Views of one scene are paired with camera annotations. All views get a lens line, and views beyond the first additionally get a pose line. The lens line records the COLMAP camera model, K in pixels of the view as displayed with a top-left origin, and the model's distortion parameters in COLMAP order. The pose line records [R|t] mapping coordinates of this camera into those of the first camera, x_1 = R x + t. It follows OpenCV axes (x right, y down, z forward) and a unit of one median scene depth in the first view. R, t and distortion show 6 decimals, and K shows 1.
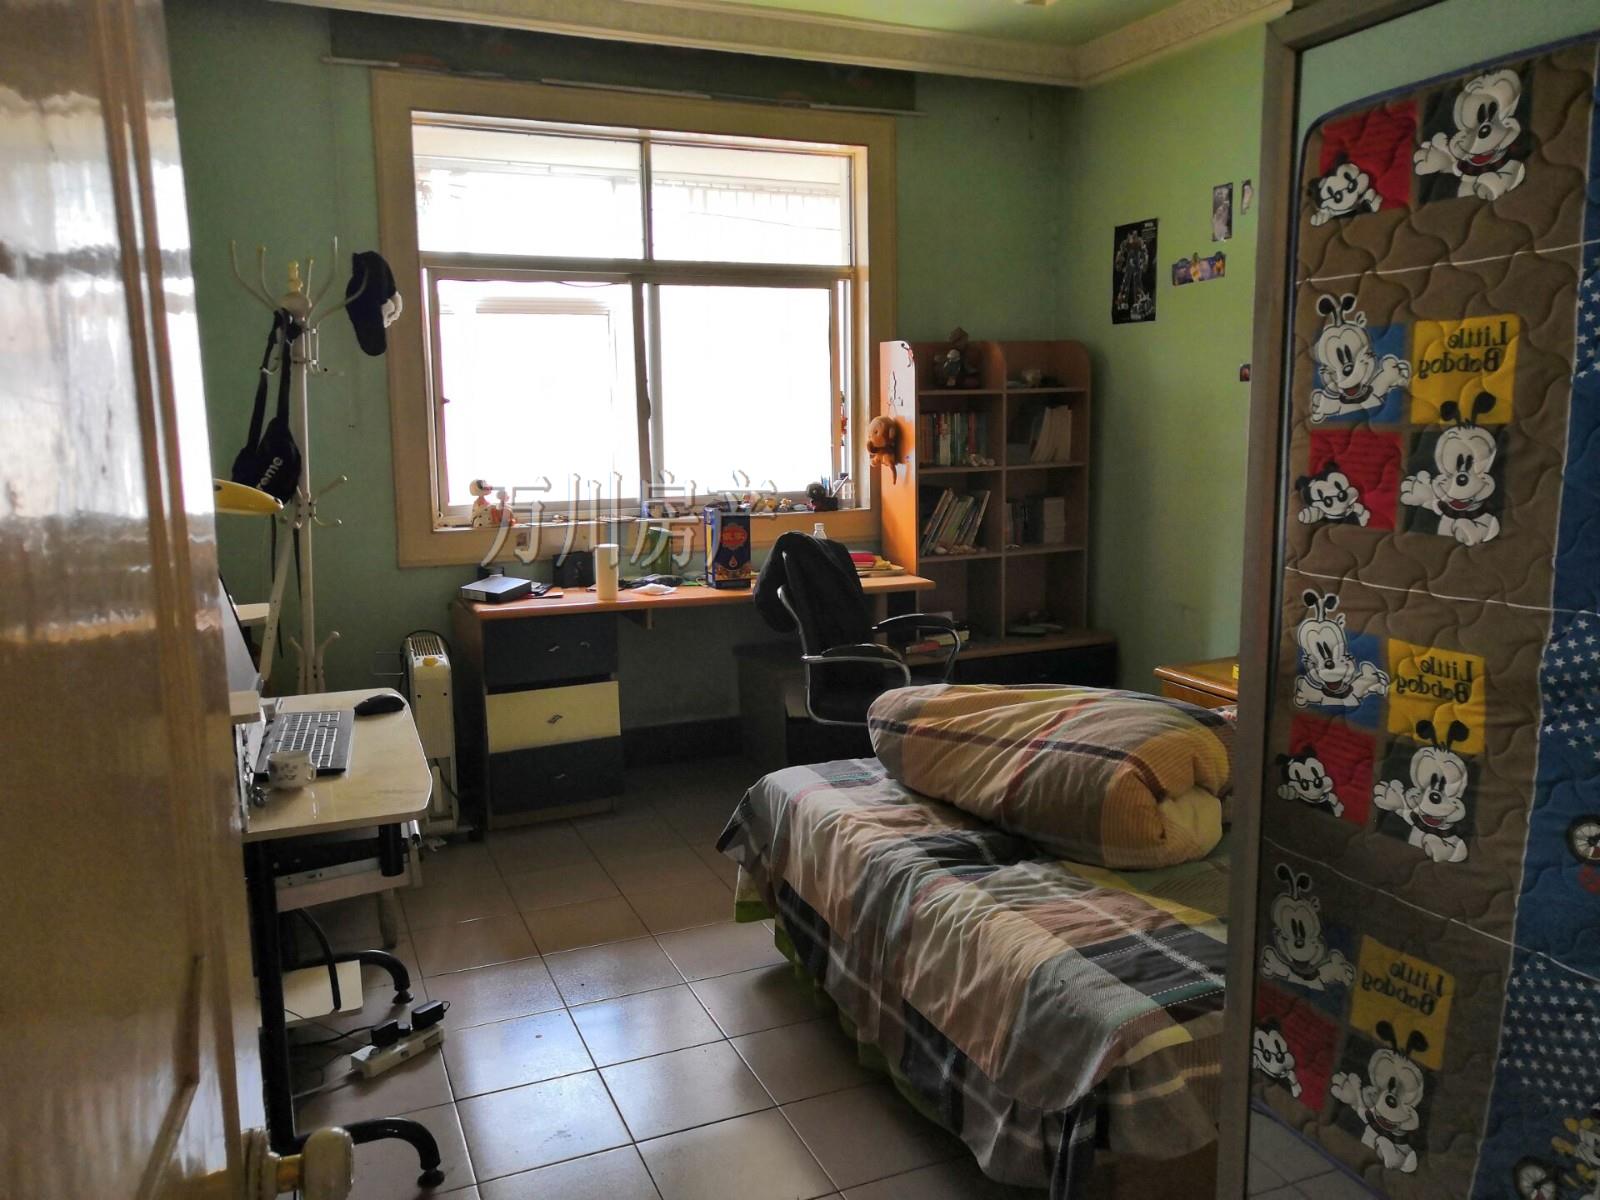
lens RADIAL K [[1219.2, 0, 800.0], [0, 1219.2, 600.0], [0, 0, 1]] dist [-0.025105, 0.002032]
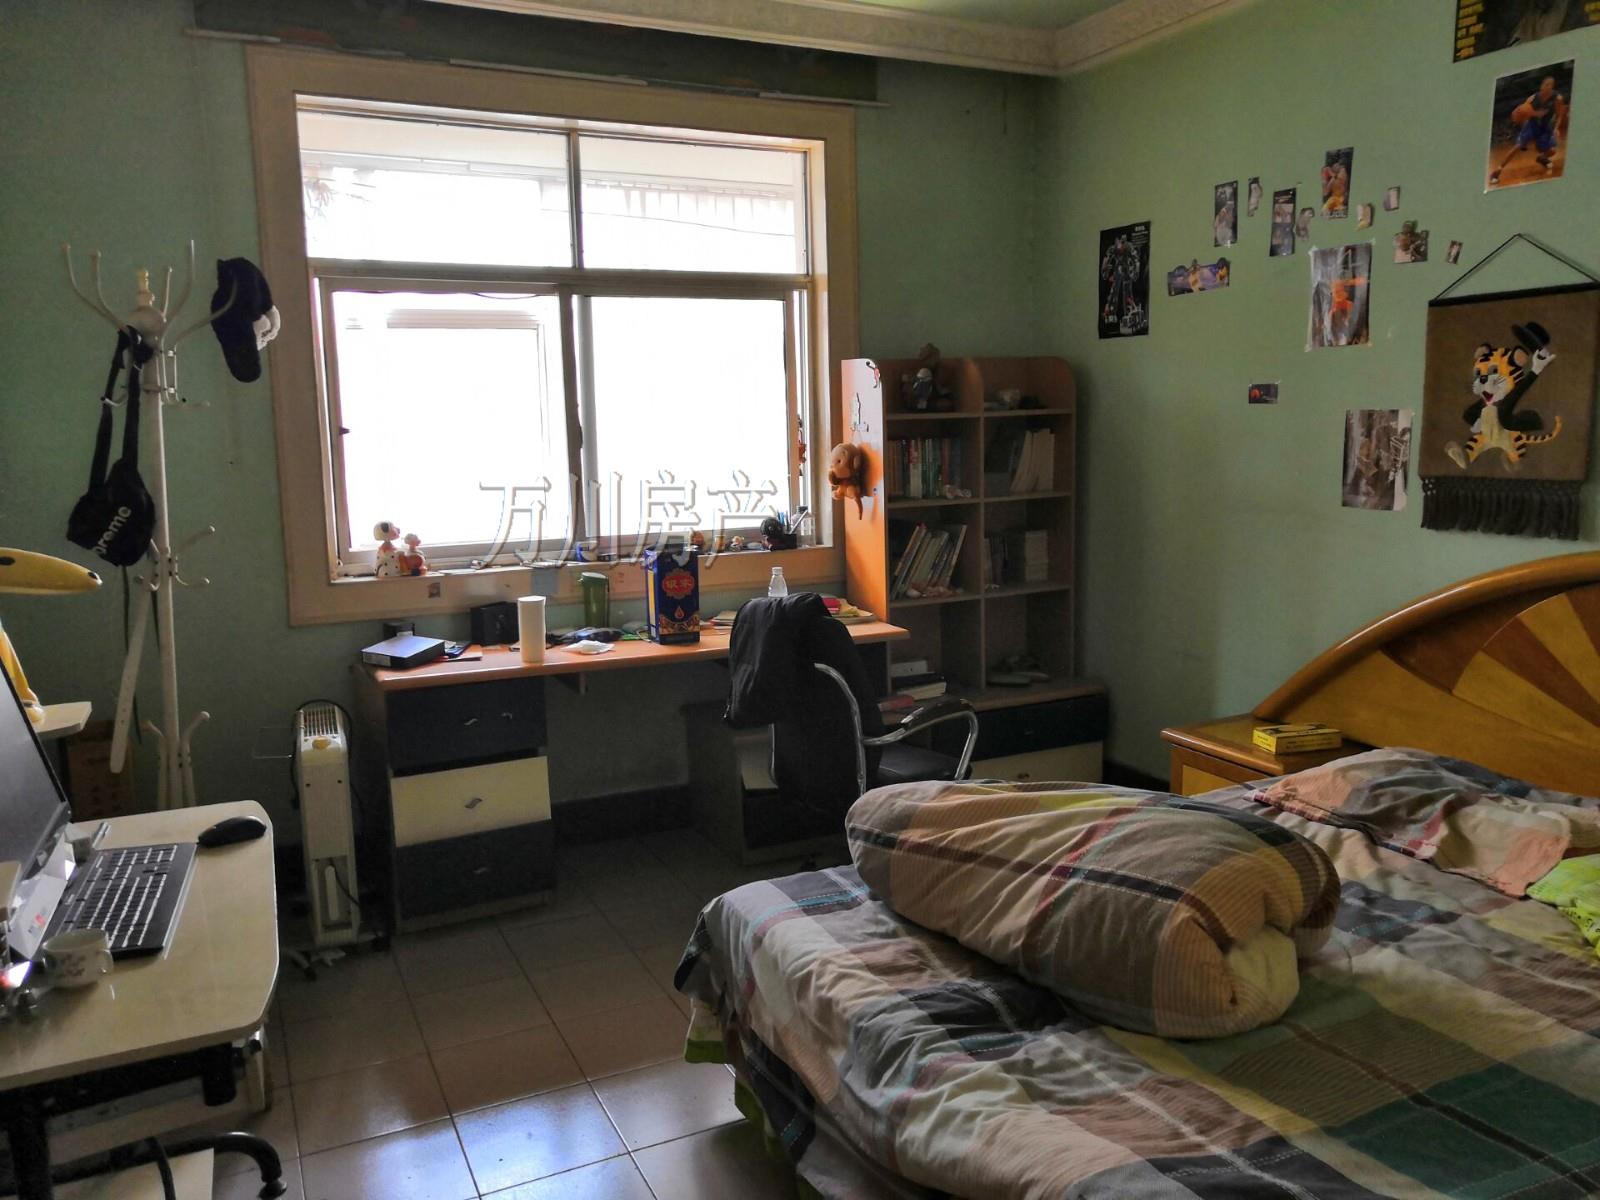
lens RADIAL K [[1248.4, 0, 810.2], [0, 1248.4, 612.9], [0, 0, 1]] dist [-0.048820, 0.066154]
pose [[0.998710, -0.014063, 0.048781, -0.004869], [0.014190, 0.999897, -0.002271, -0.029049], [-0.048744, 0.002961, 0.998807, 0.106833]]
